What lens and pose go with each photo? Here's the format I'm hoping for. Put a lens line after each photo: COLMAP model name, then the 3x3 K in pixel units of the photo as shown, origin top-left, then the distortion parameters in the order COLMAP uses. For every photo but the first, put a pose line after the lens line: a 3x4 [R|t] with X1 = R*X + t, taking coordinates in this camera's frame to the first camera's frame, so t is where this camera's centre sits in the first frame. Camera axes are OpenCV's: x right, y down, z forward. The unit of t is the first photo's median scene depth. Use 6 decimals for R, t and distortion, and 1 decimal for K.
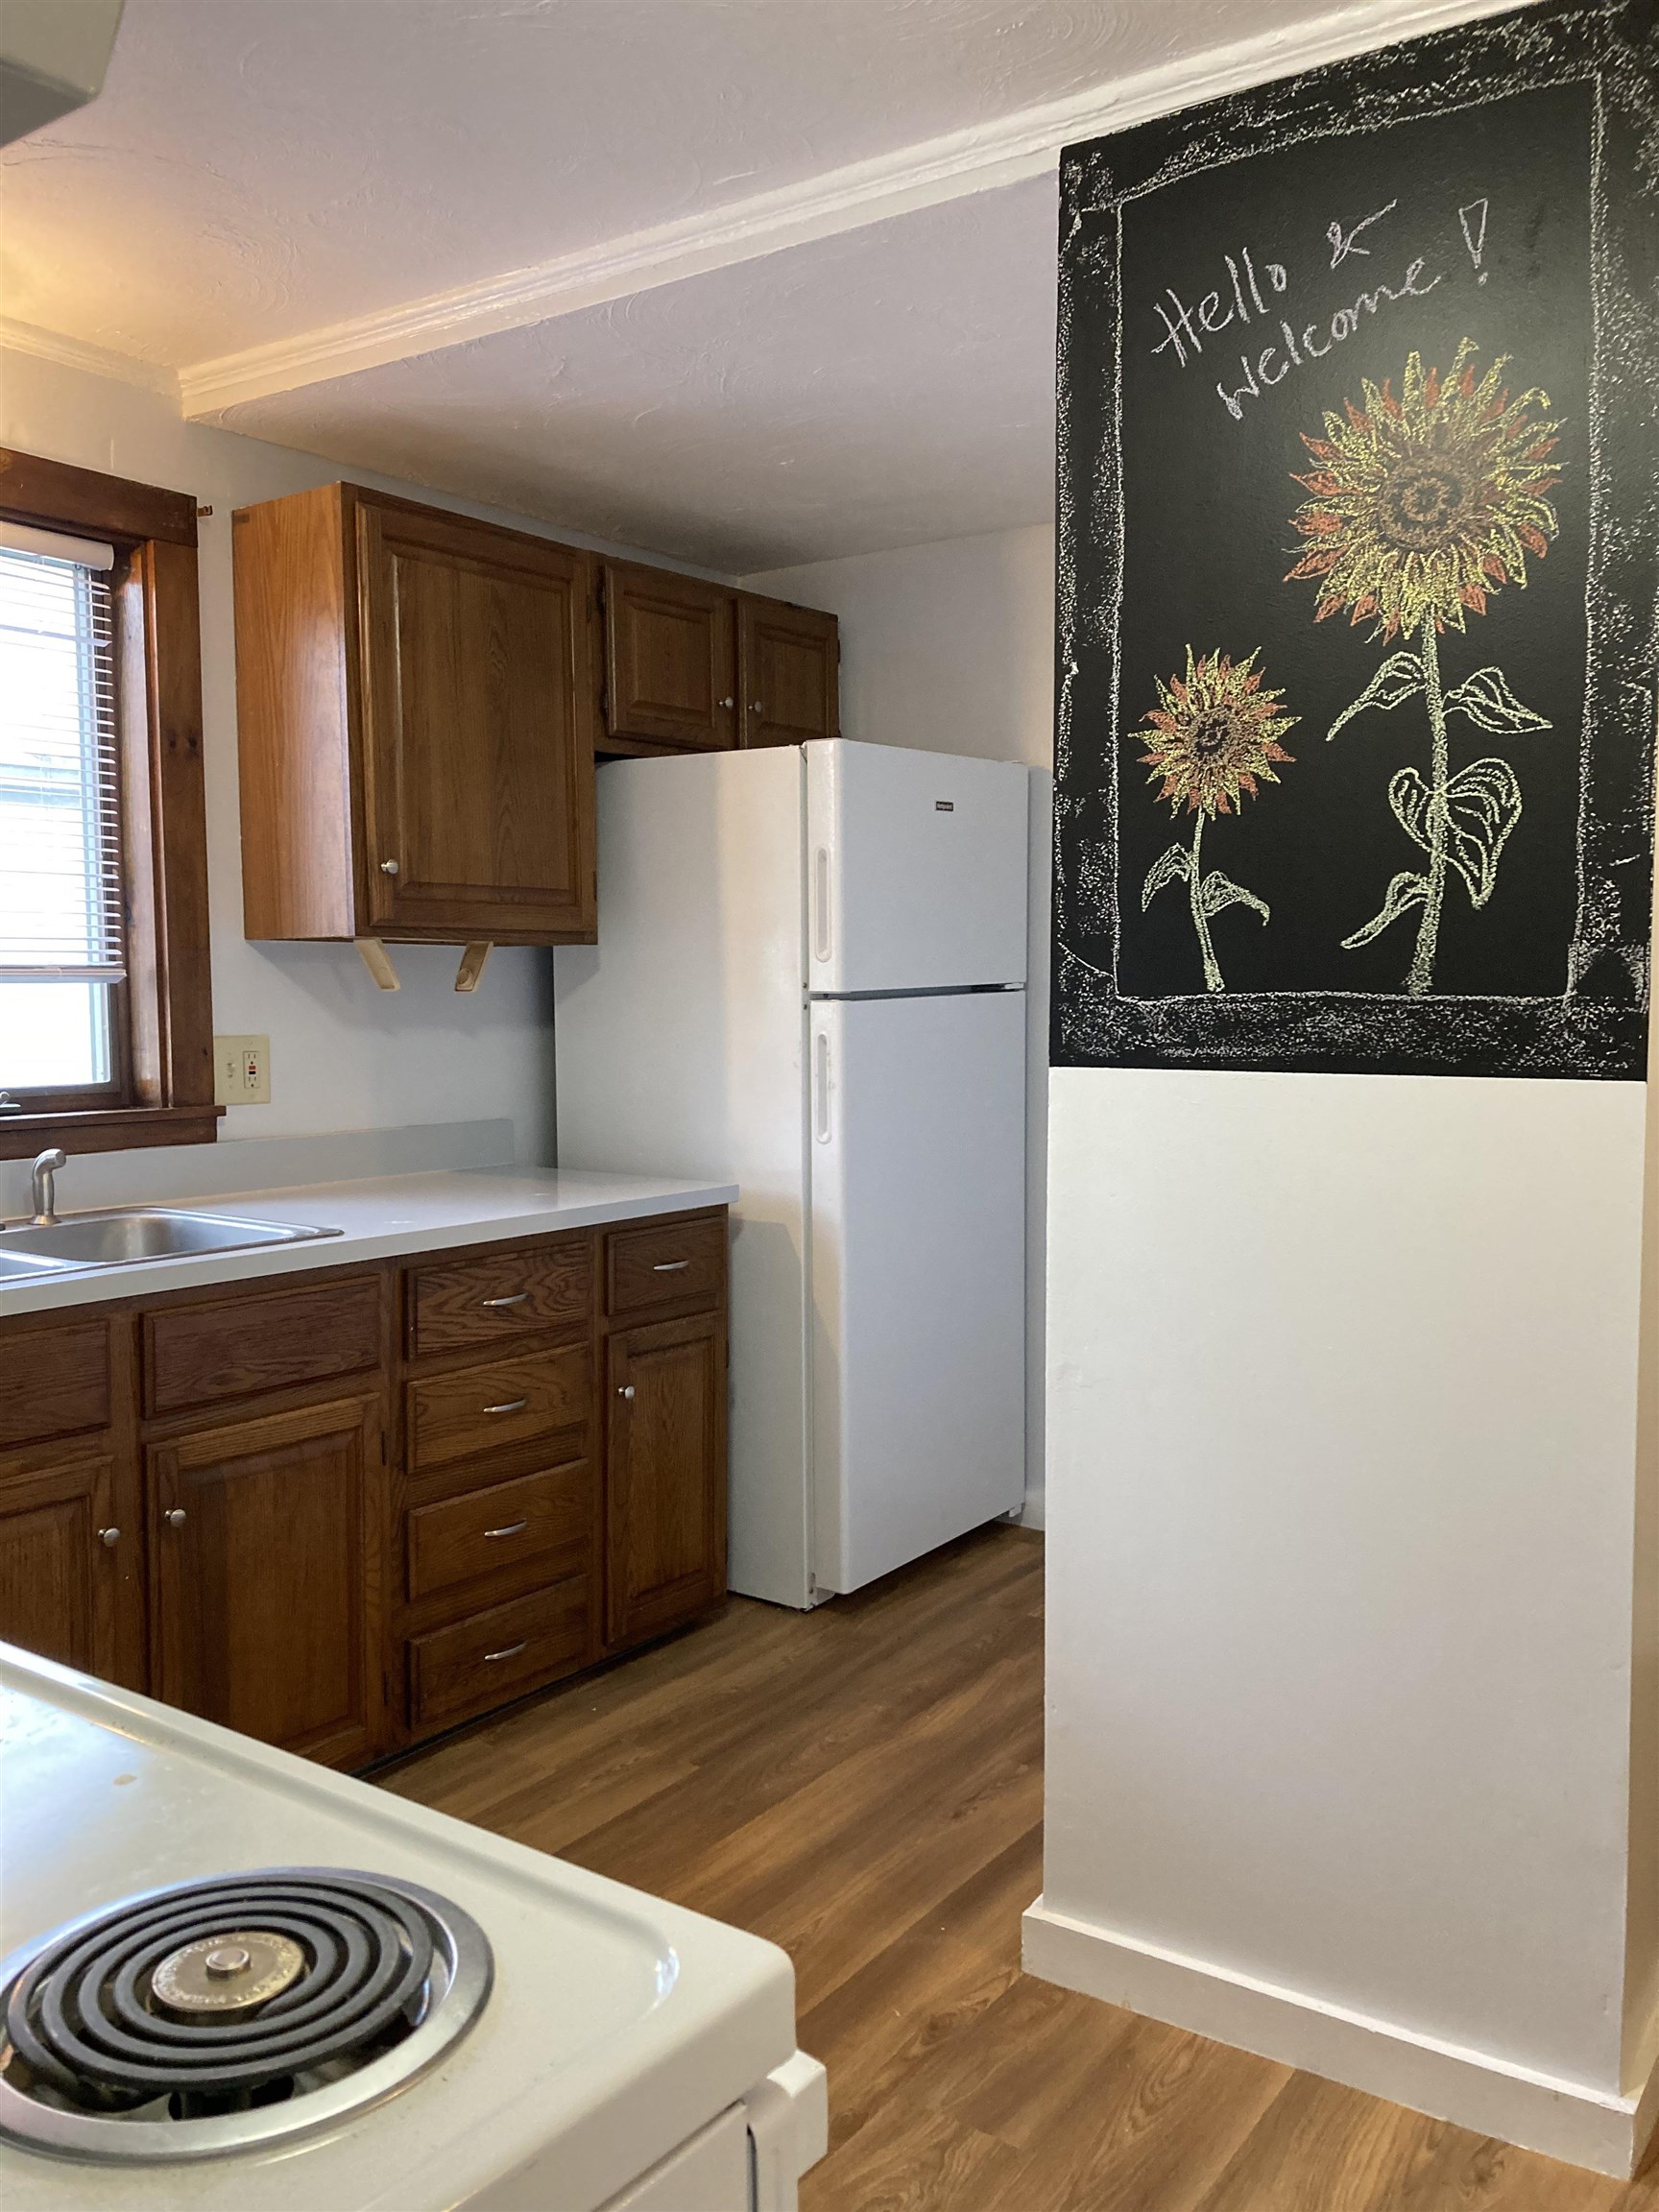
lens RADIAL K [[1829.4, 0, 817.4], [0, 1829.4, 1123.1], [0, 0, 1]] dist [0.040418, -0.037835]
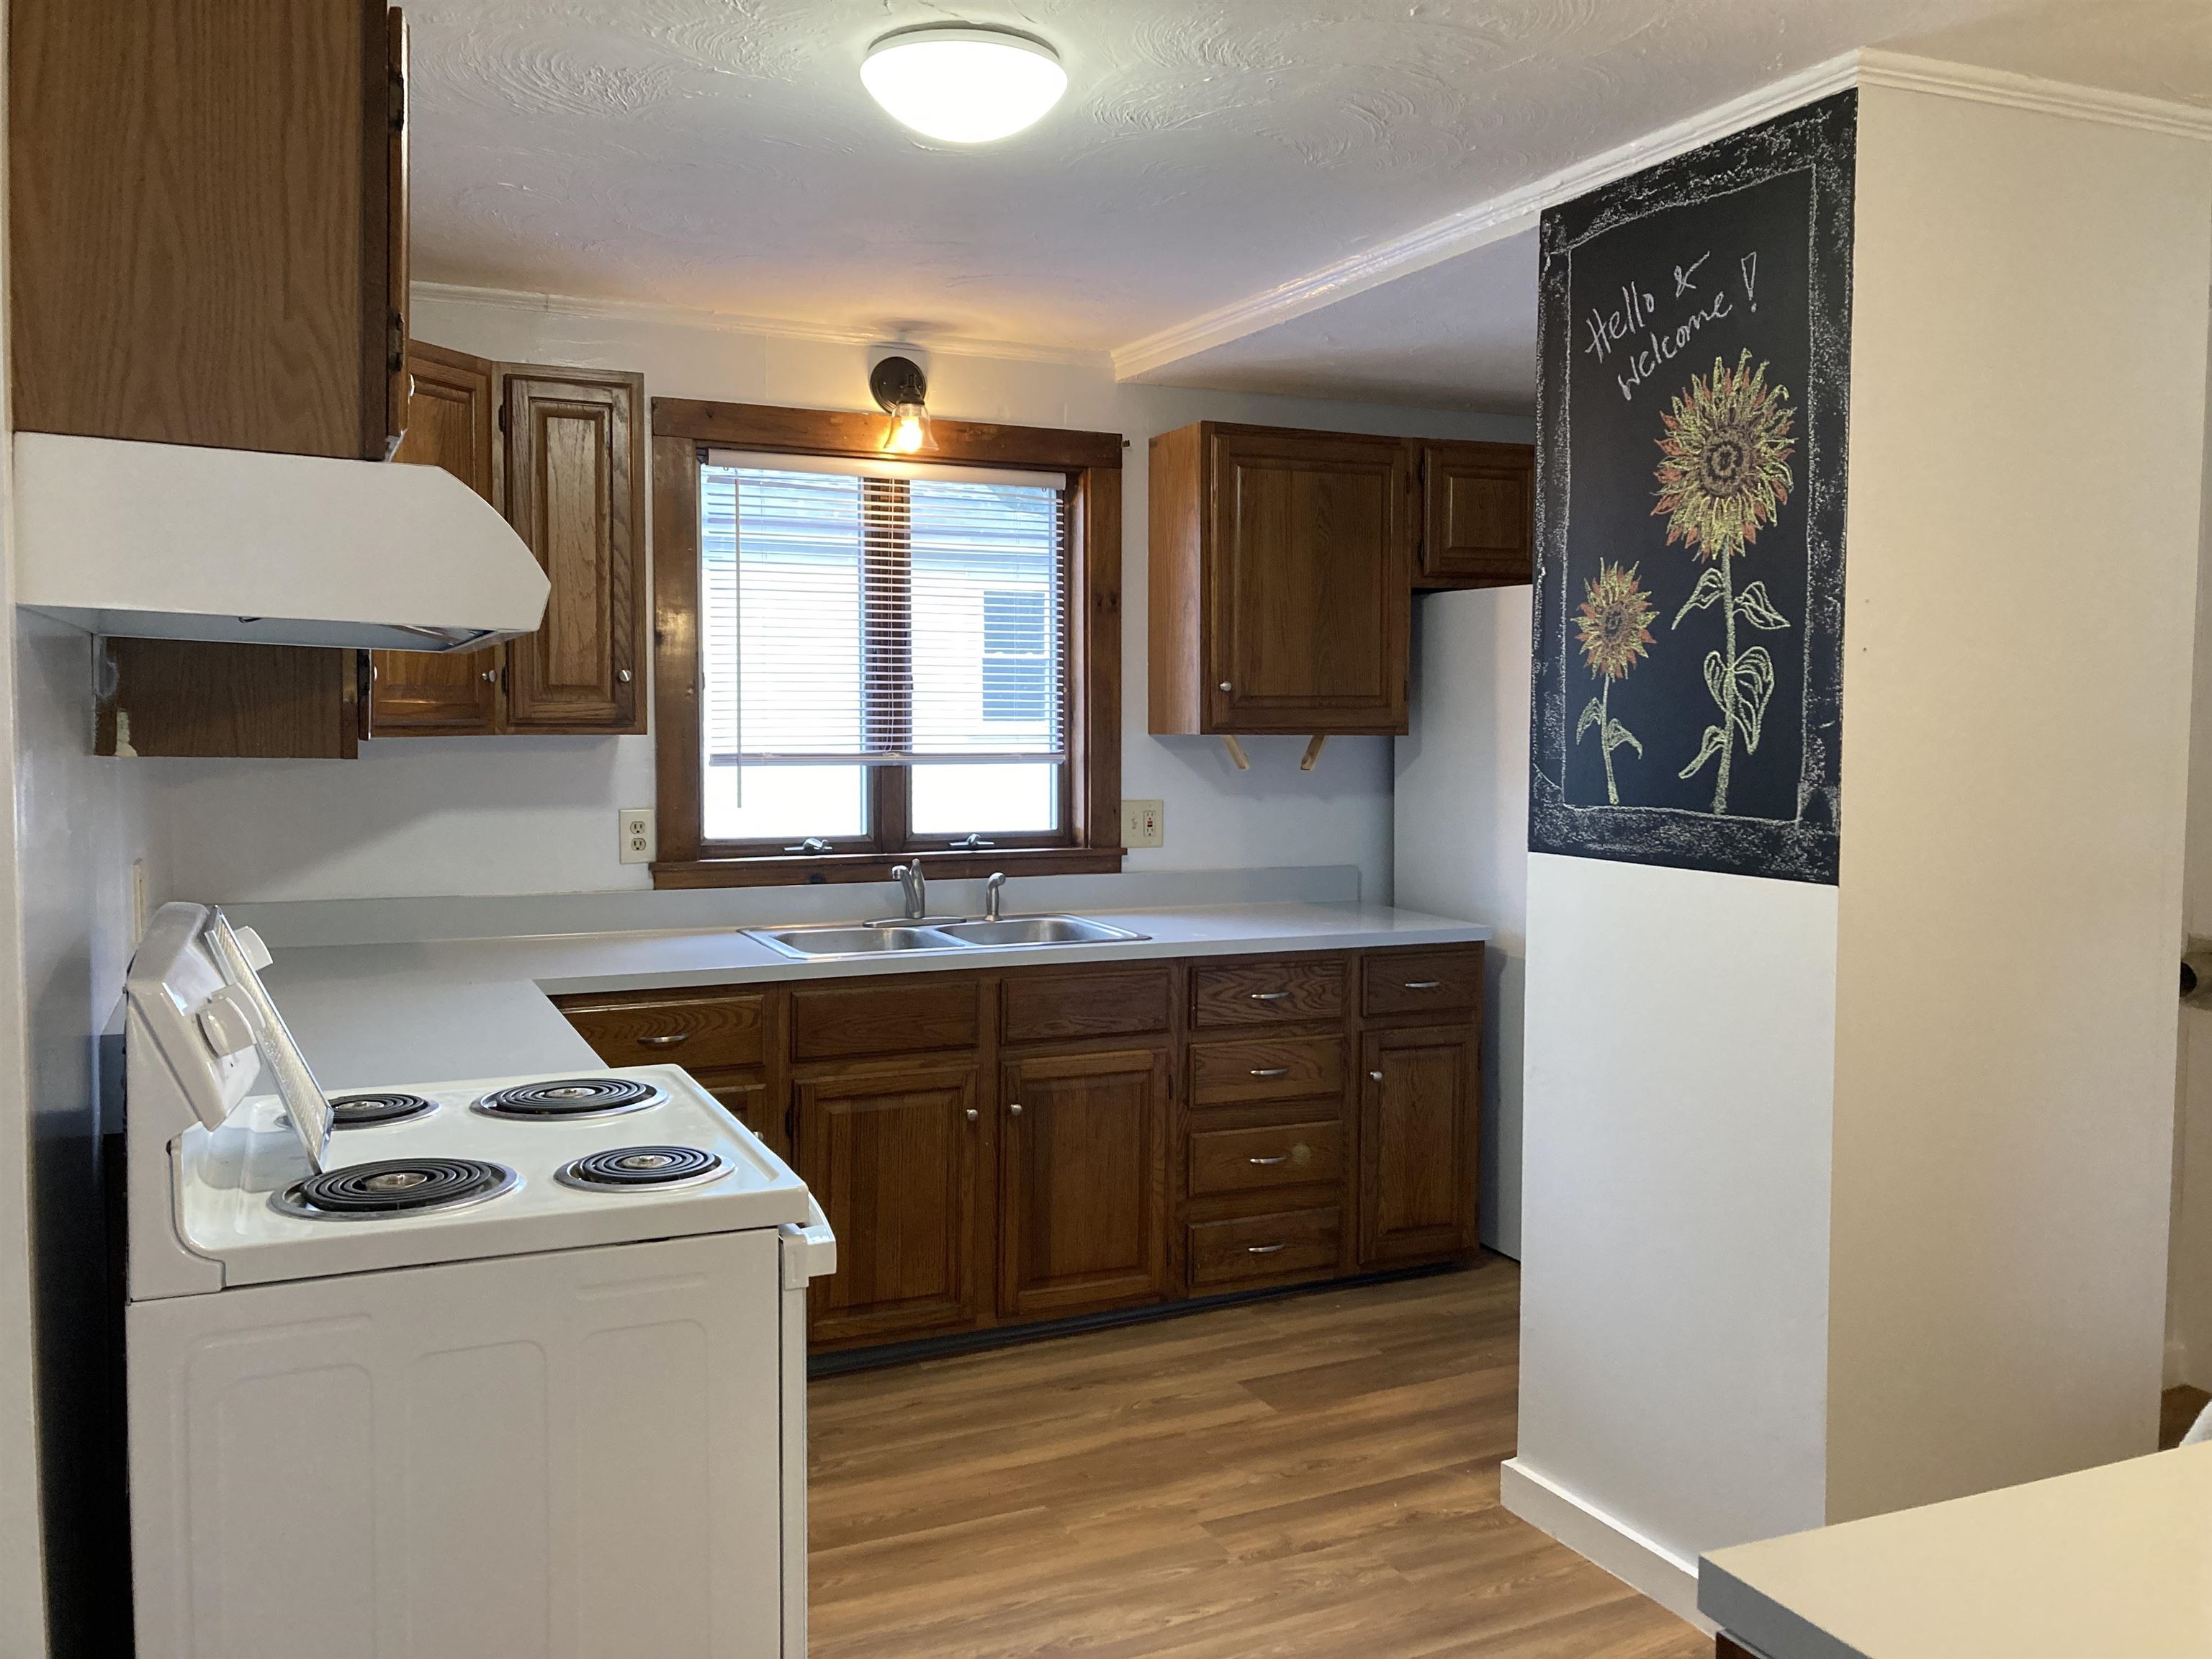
lens RADIAL K [[1829.4, 0, 1120.4], [0, 1829.4, 821.9], [0, 0, 1]] dist [0.040418, -0.037835]
pose [[0.871579, 0.037122, -0.488848, 0.496415], [-0.045432, 0.998954, -0.005144, -0.029815], [0.488146, 0.026693, 0.872354, -0.343801]]
